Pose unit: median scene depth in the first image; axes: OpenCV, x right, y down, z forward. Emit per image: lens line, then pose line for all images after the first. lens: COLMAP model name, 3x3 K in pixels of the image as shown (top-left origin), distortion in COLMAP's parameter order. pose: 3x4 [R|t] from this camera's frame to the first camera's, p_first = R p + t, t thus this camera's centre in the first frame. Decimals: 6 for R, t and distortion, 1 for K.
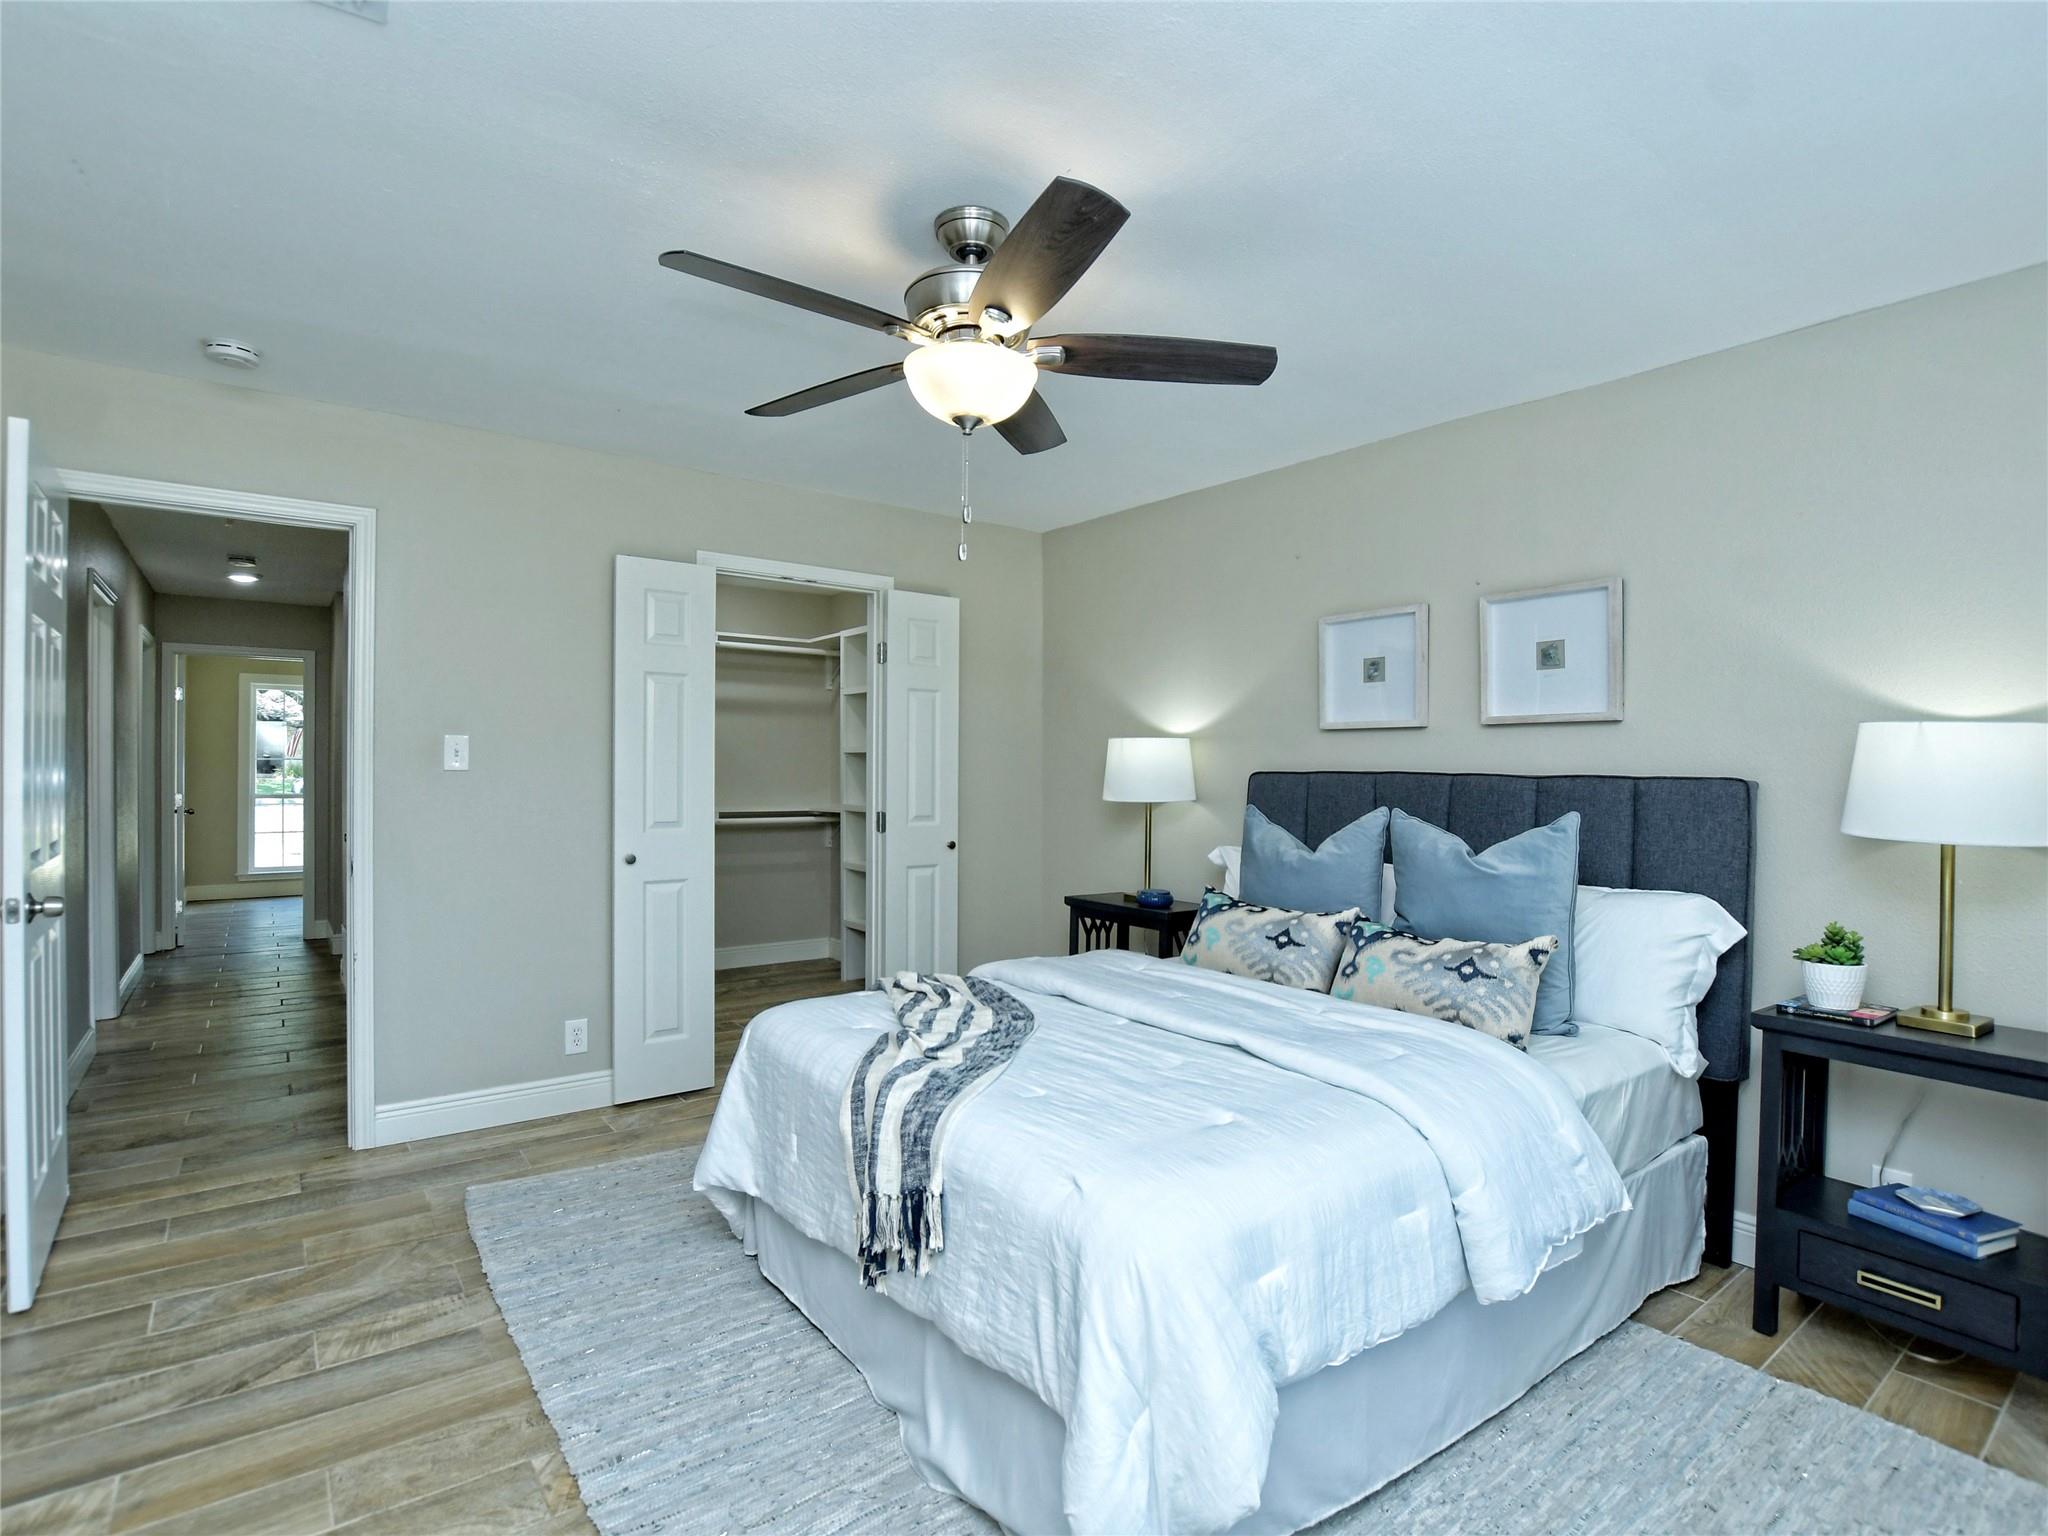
lens RADIAL K [[1038.6, 0, 997.3], [0, 1038.6, 769.4], [0, 0, 1]] dist [-0.032687, 0.000994]
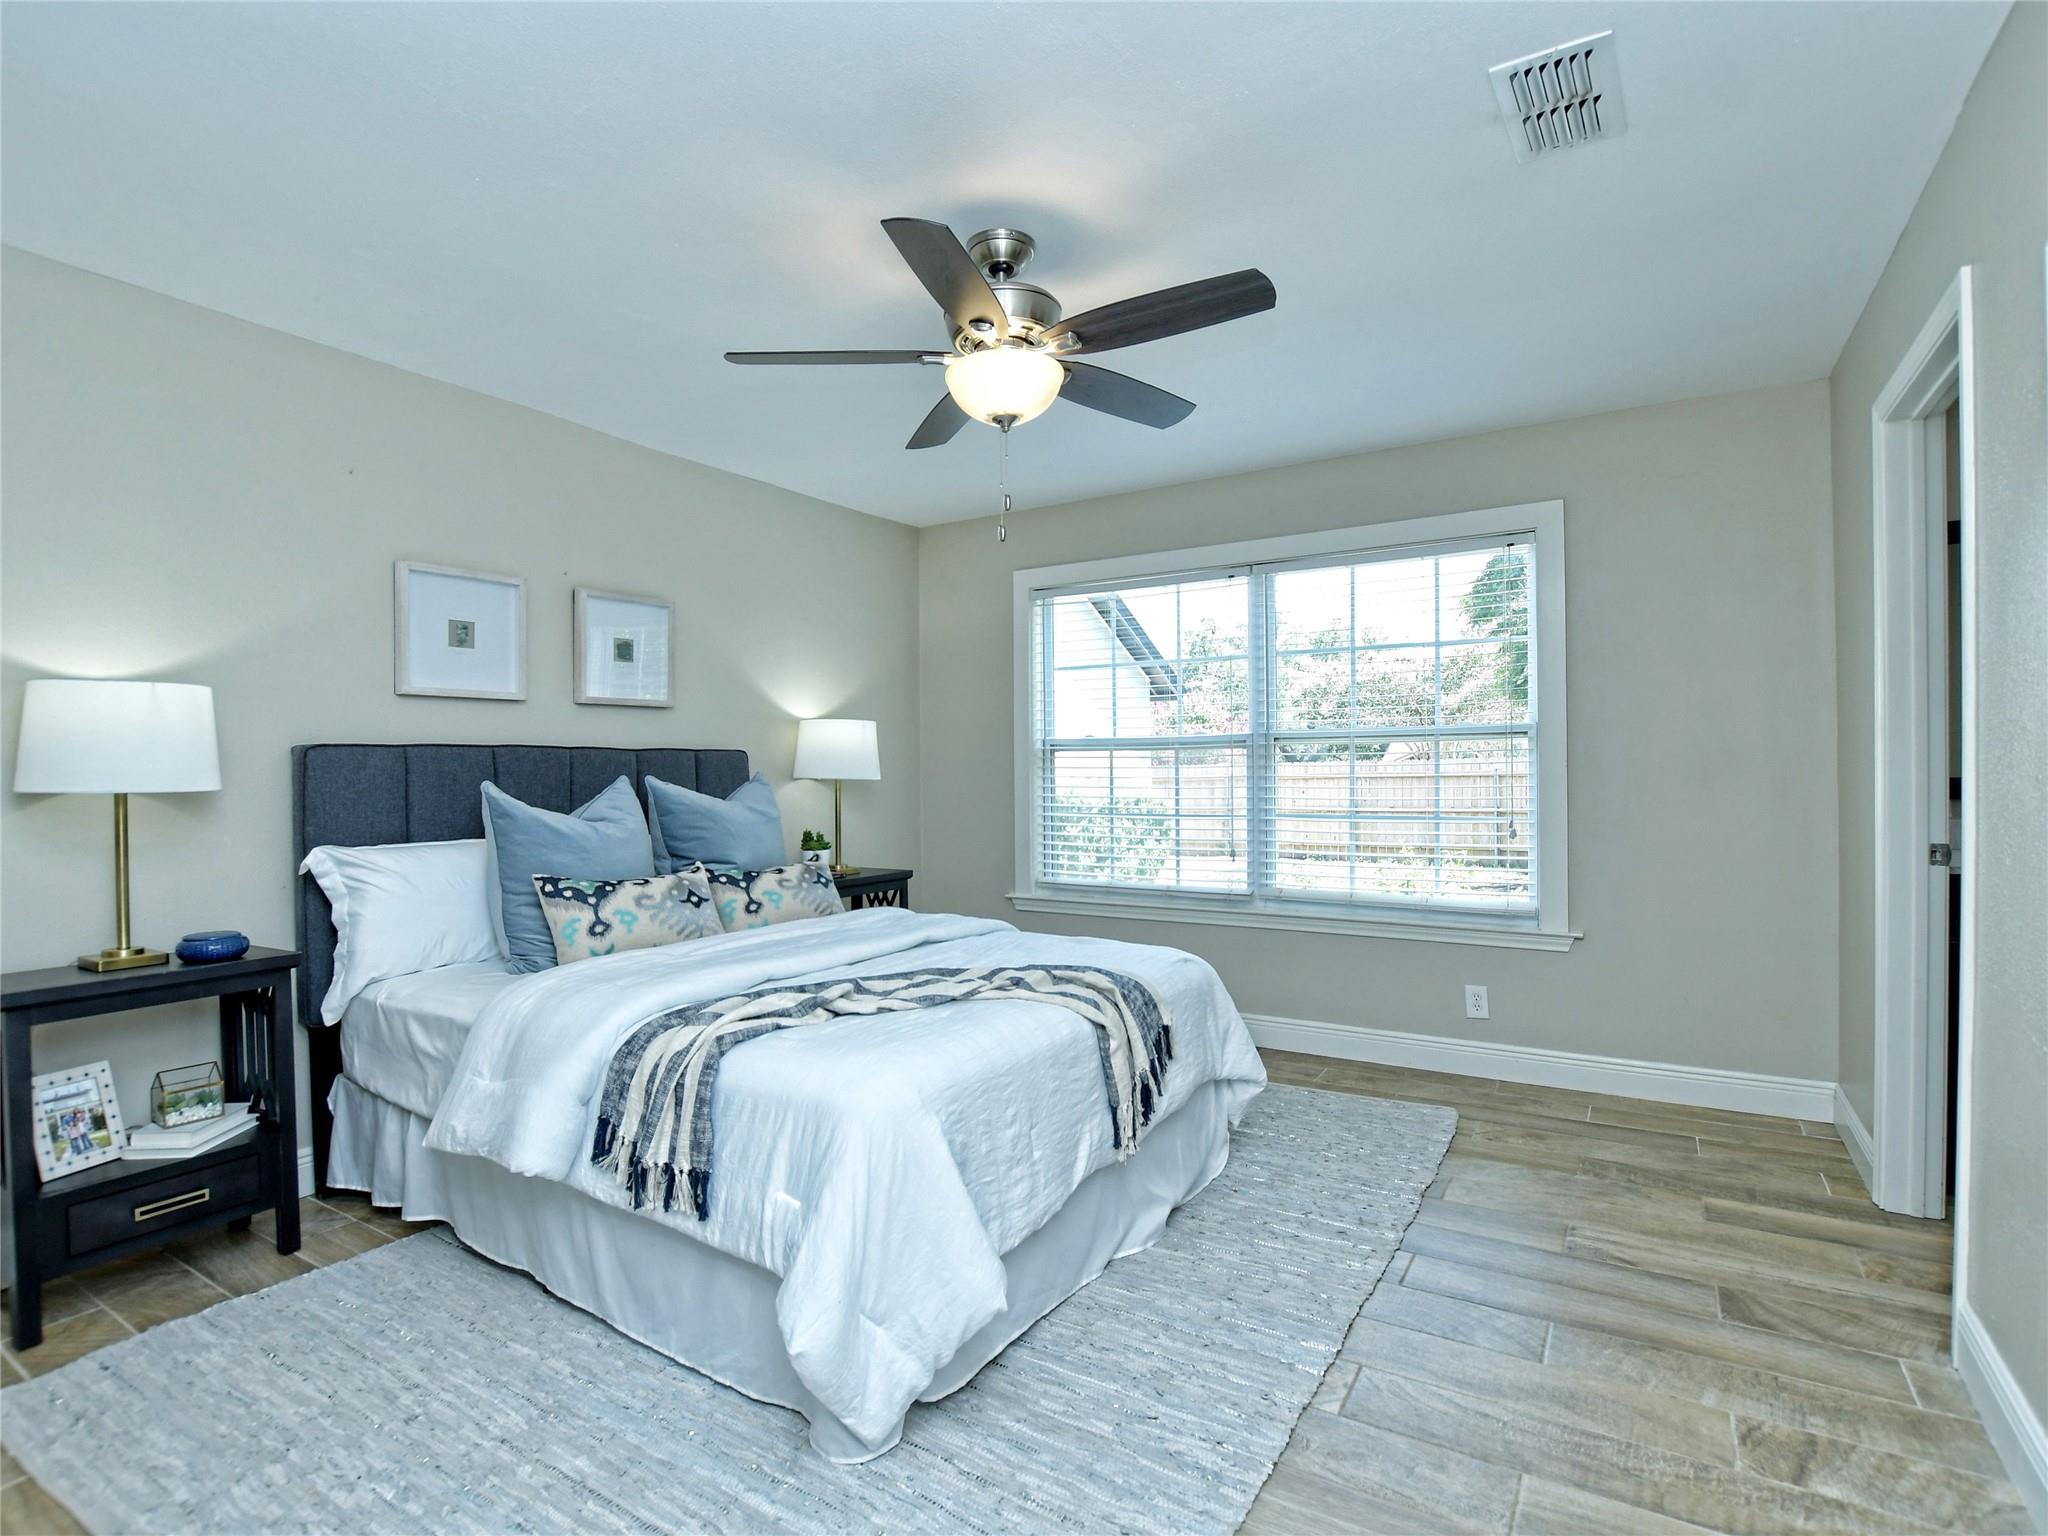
lens RADIAL K [[1038.6, 0, 997.3], [0, 1038.6, 769.4], [0, 0, 1]] dist [-0.032687, 0.000994]
pose [[-0.386793, -0.010032, 0.922112, -0.793062], [0.000813, 0.999937, 0.011220, 0.017439], [-0.922166, 0.005090, -0.386760, 1.072081]]
